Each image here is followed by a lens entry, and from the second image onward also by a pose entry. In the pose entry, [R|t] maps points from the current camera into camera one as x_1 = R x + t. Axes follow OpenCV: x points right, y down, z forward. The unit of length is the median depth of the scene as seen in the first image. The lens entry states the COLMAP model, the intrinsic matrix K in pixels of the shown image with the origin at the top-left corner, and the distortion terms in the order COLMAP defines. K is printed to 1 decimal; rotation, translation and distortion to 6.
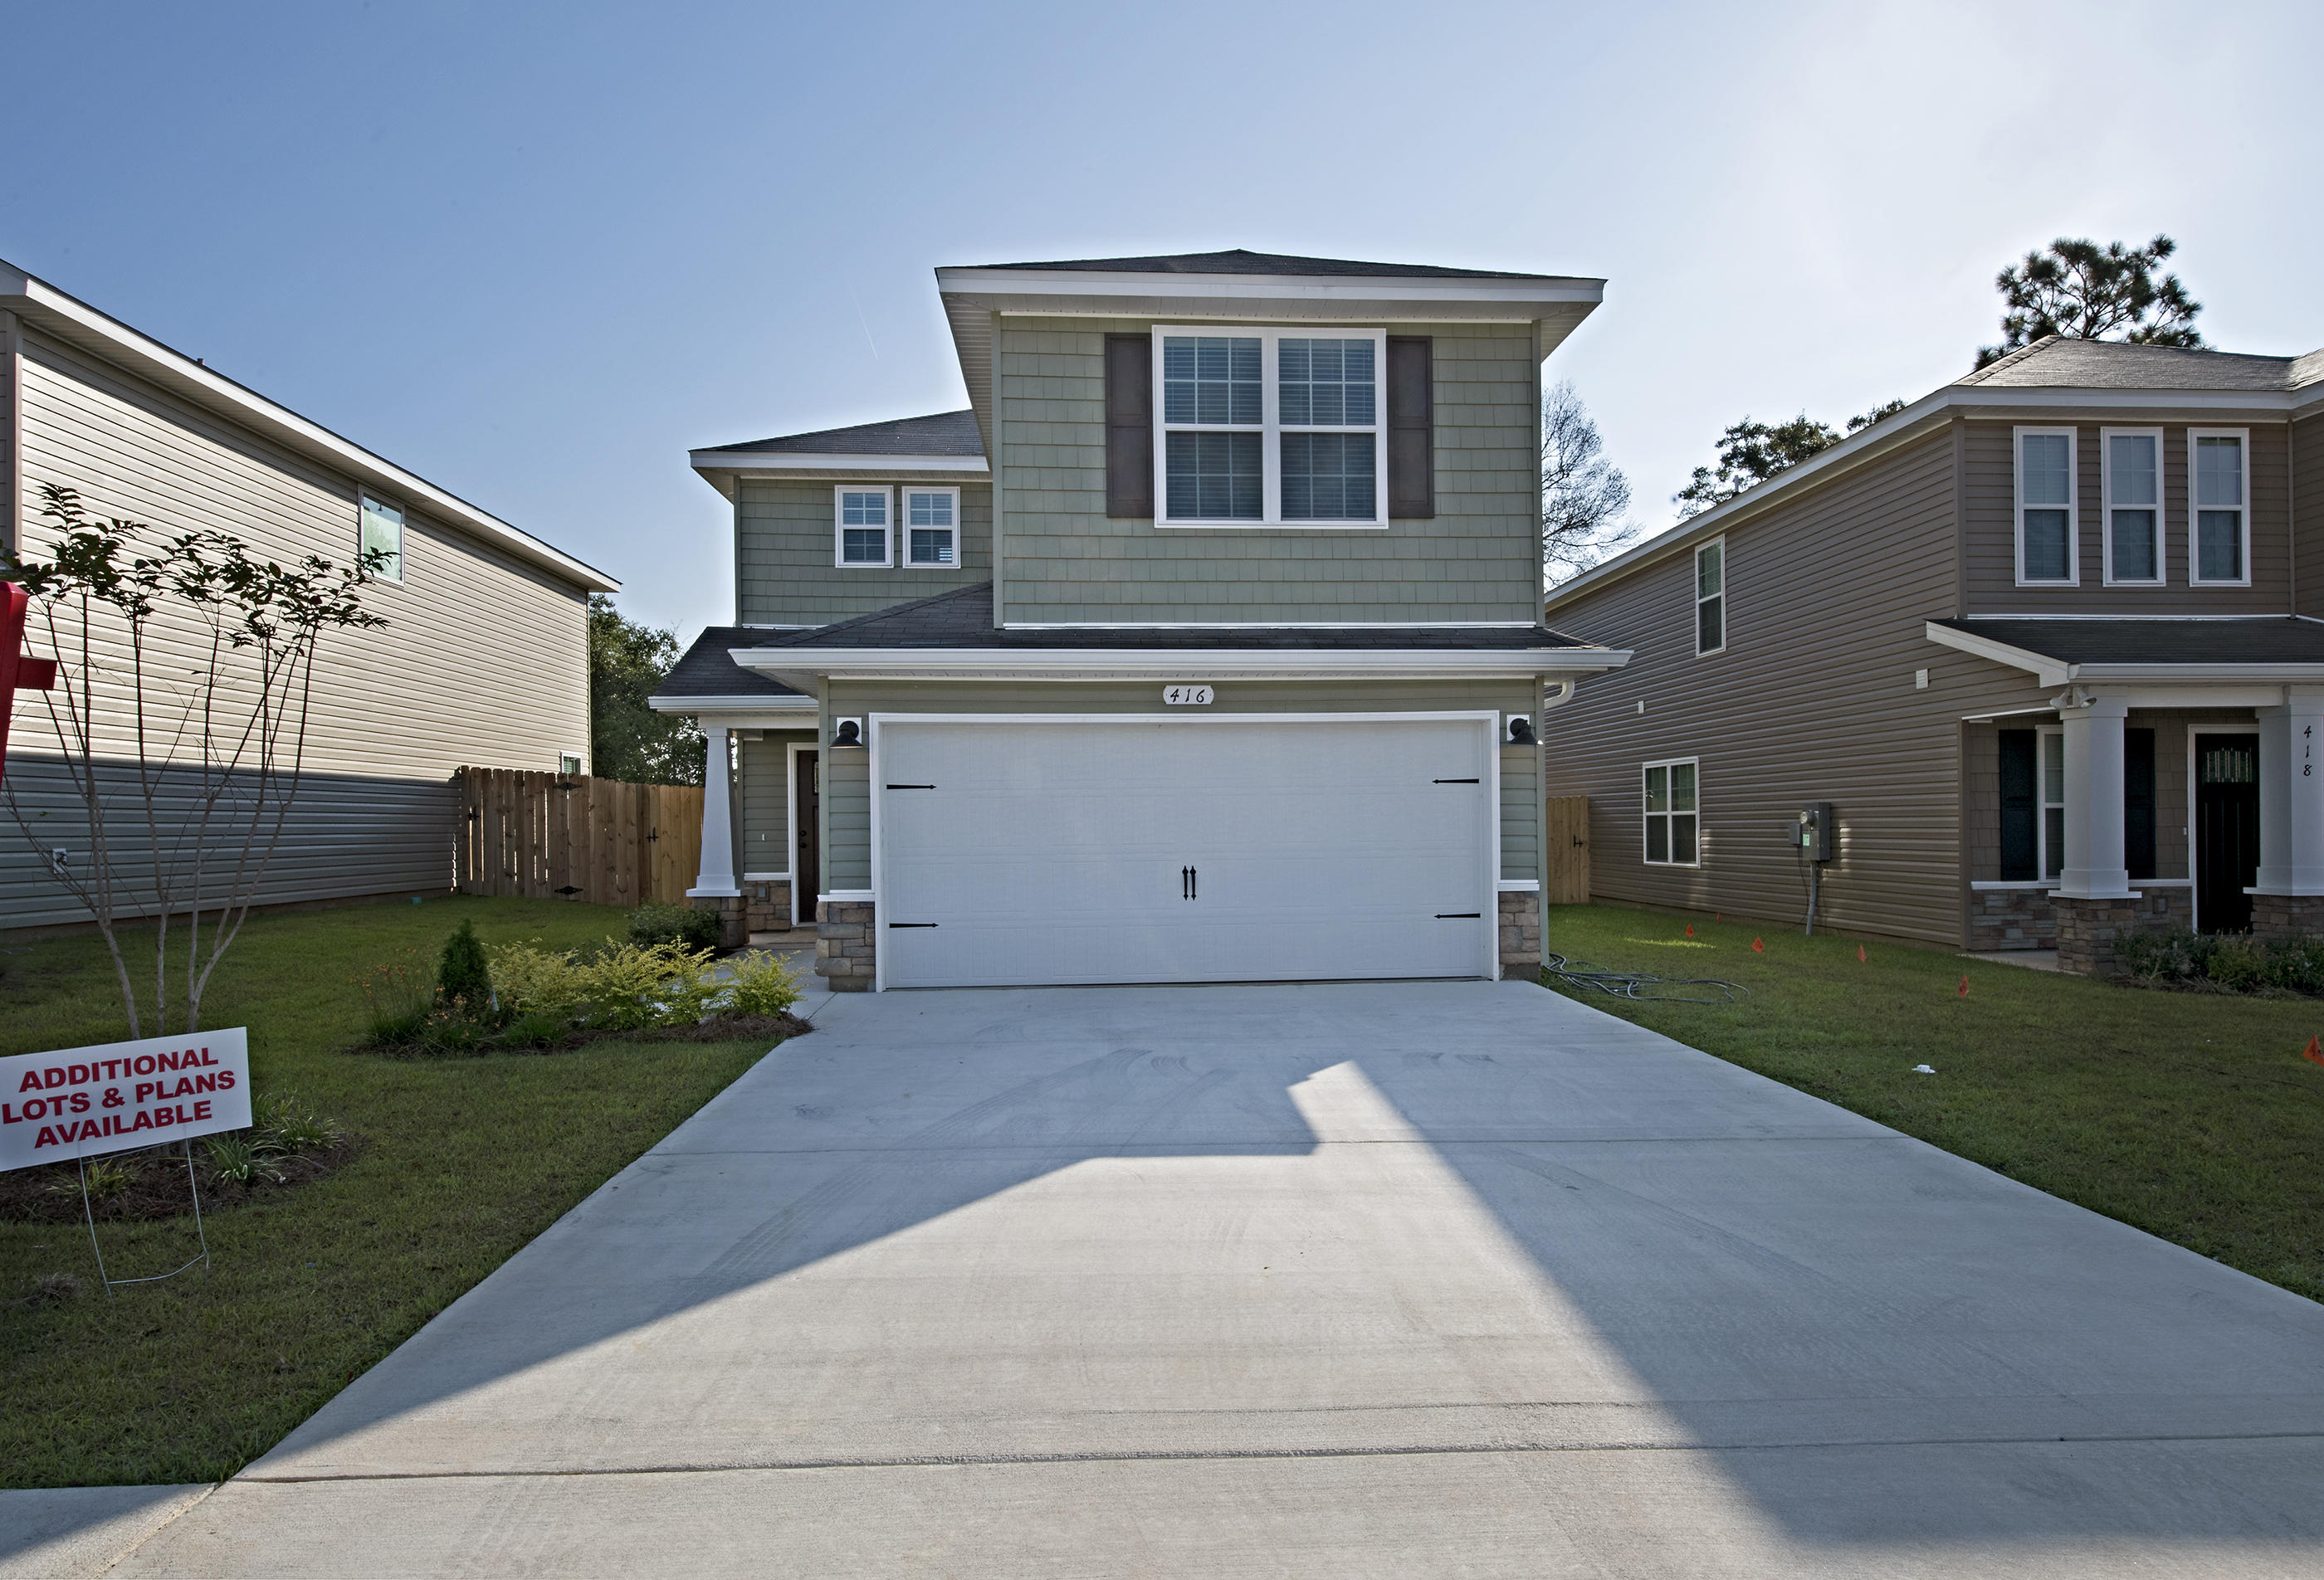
lens RADIAL K [[1304.4, 0, 1244.3], [0, 1304.4, 826.5], [0, 0, 1]] dist [0.037616, 0.001215]
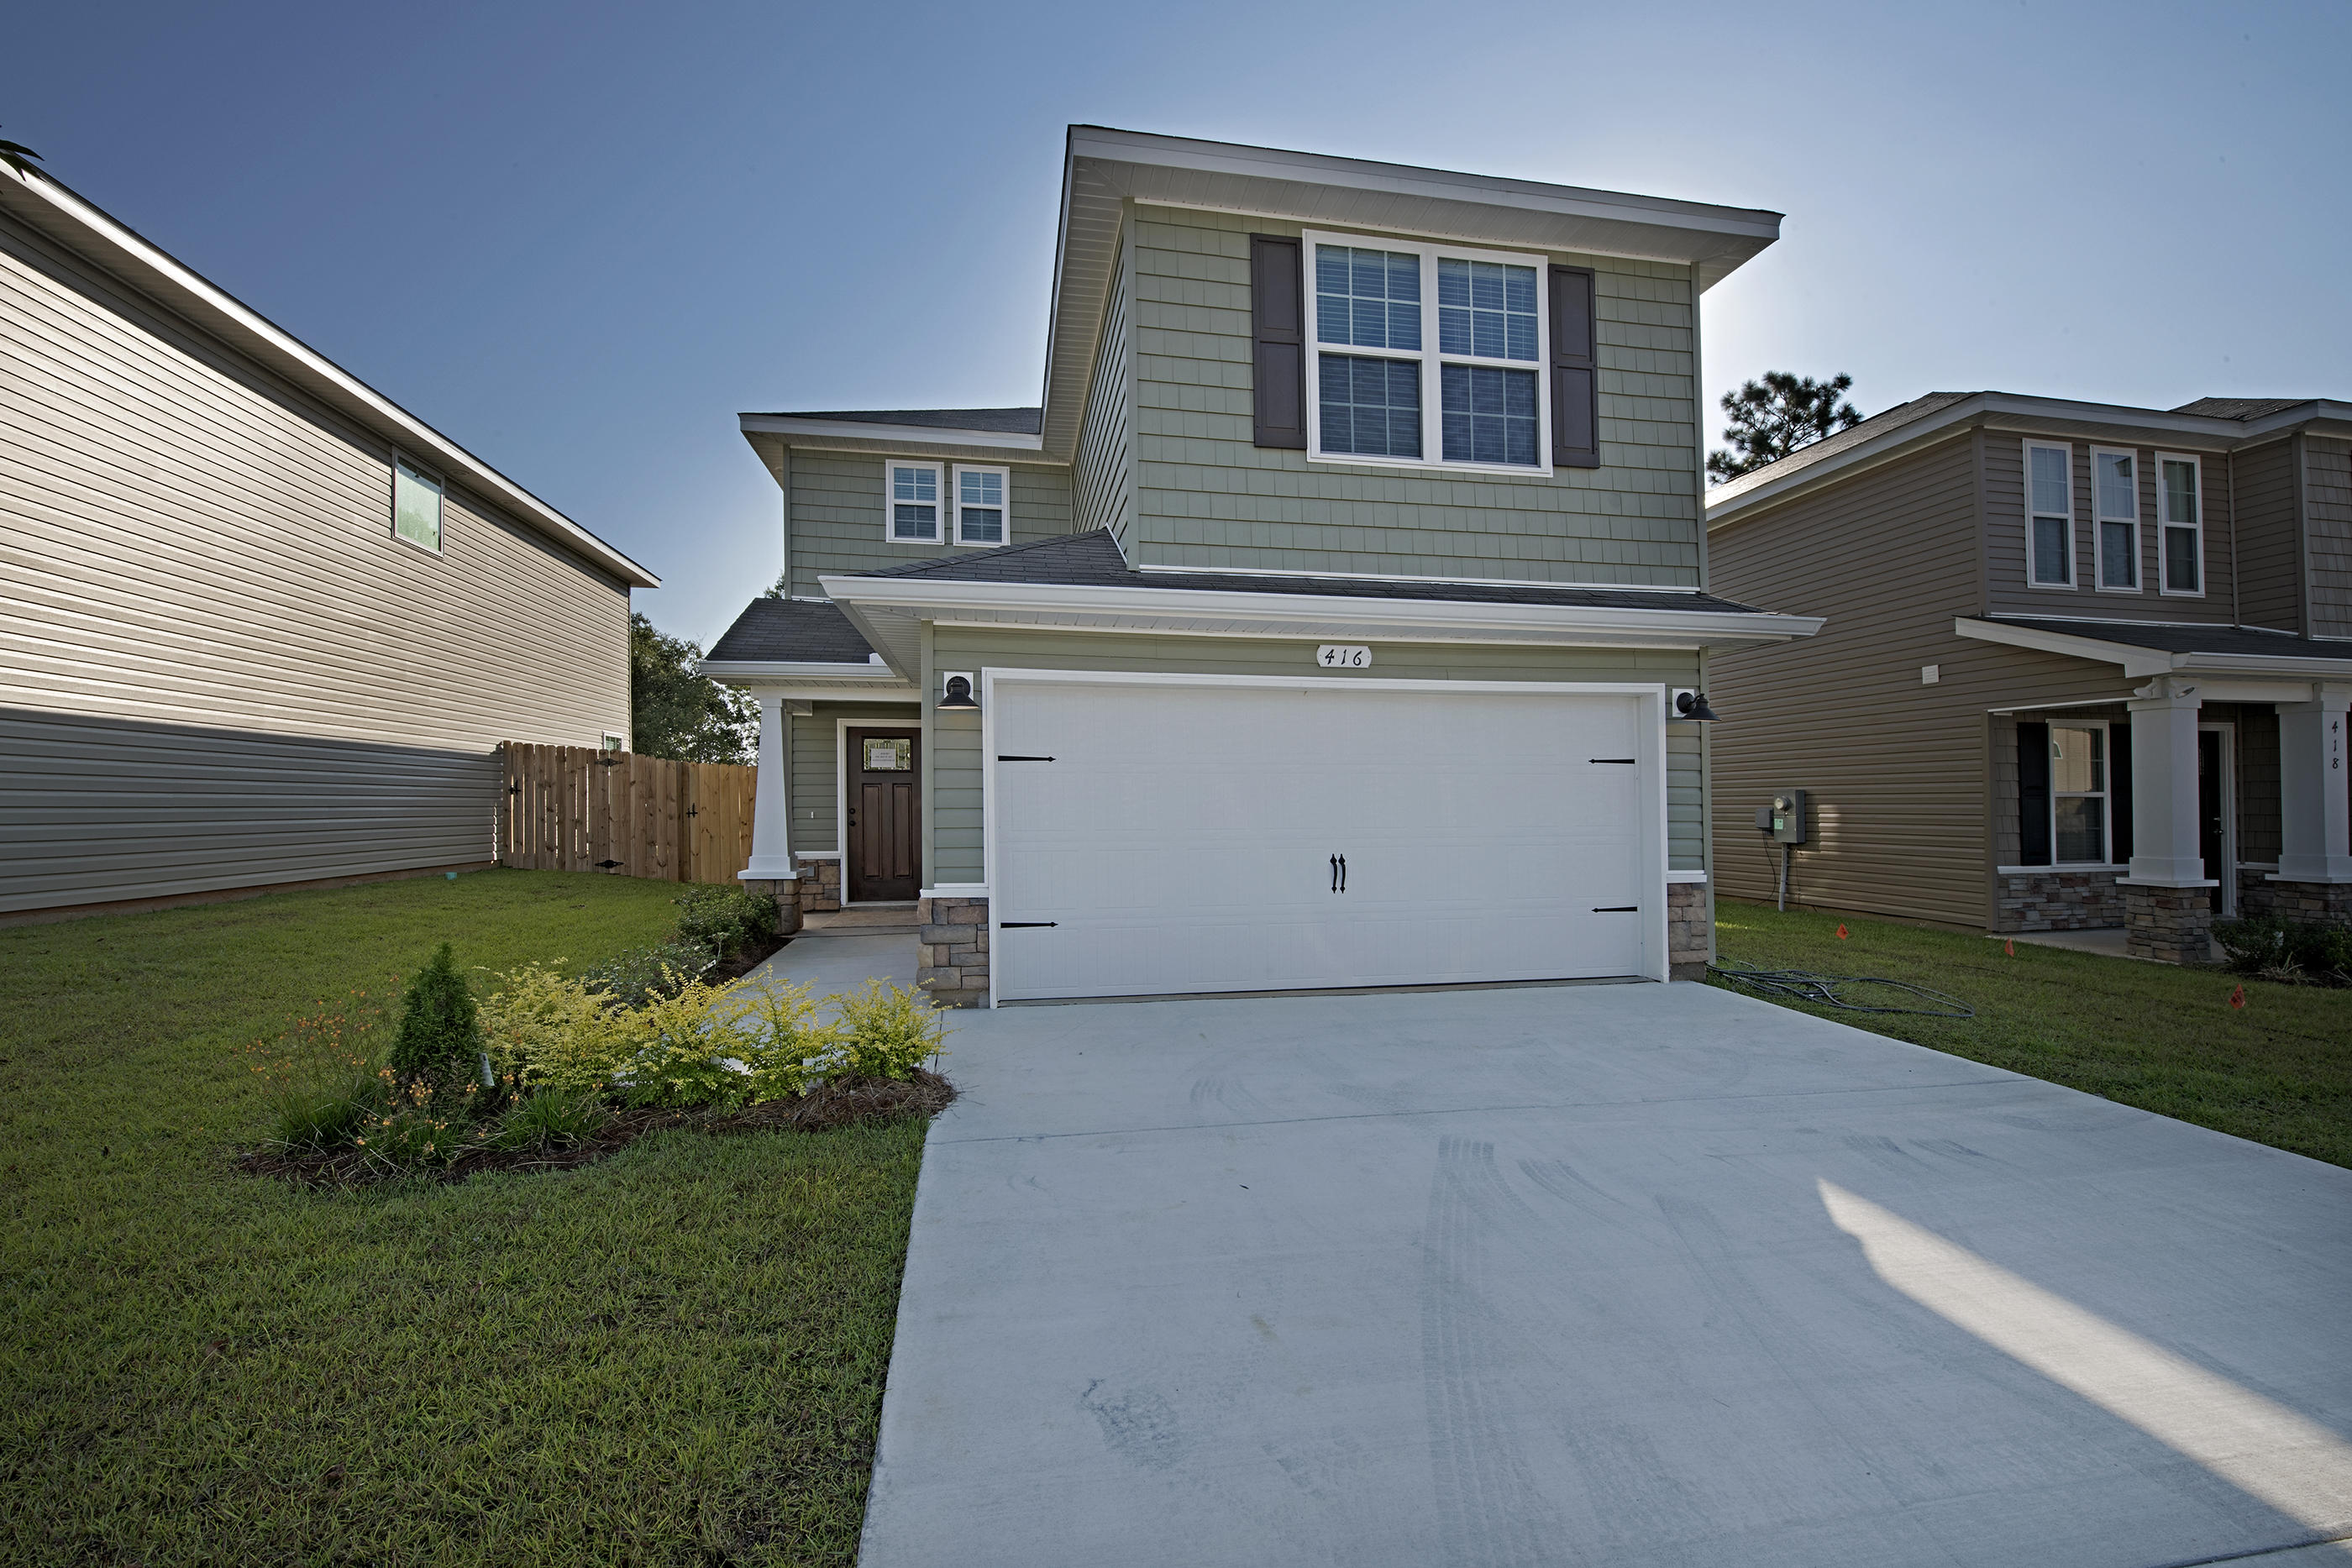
lens RADIAL K [[945.4, 0, 1178.2], [0, 945.4, 818.6], [0, 0, 1]] dist [0.001147, -0.000127]
pose [[0.997839, 0.007753, 0.065240, -0.139566], [-0.008676, 0.999866, 0.013881, -0.000978], [-0.065124, -0.014417, 0.997773, 0.276713]]
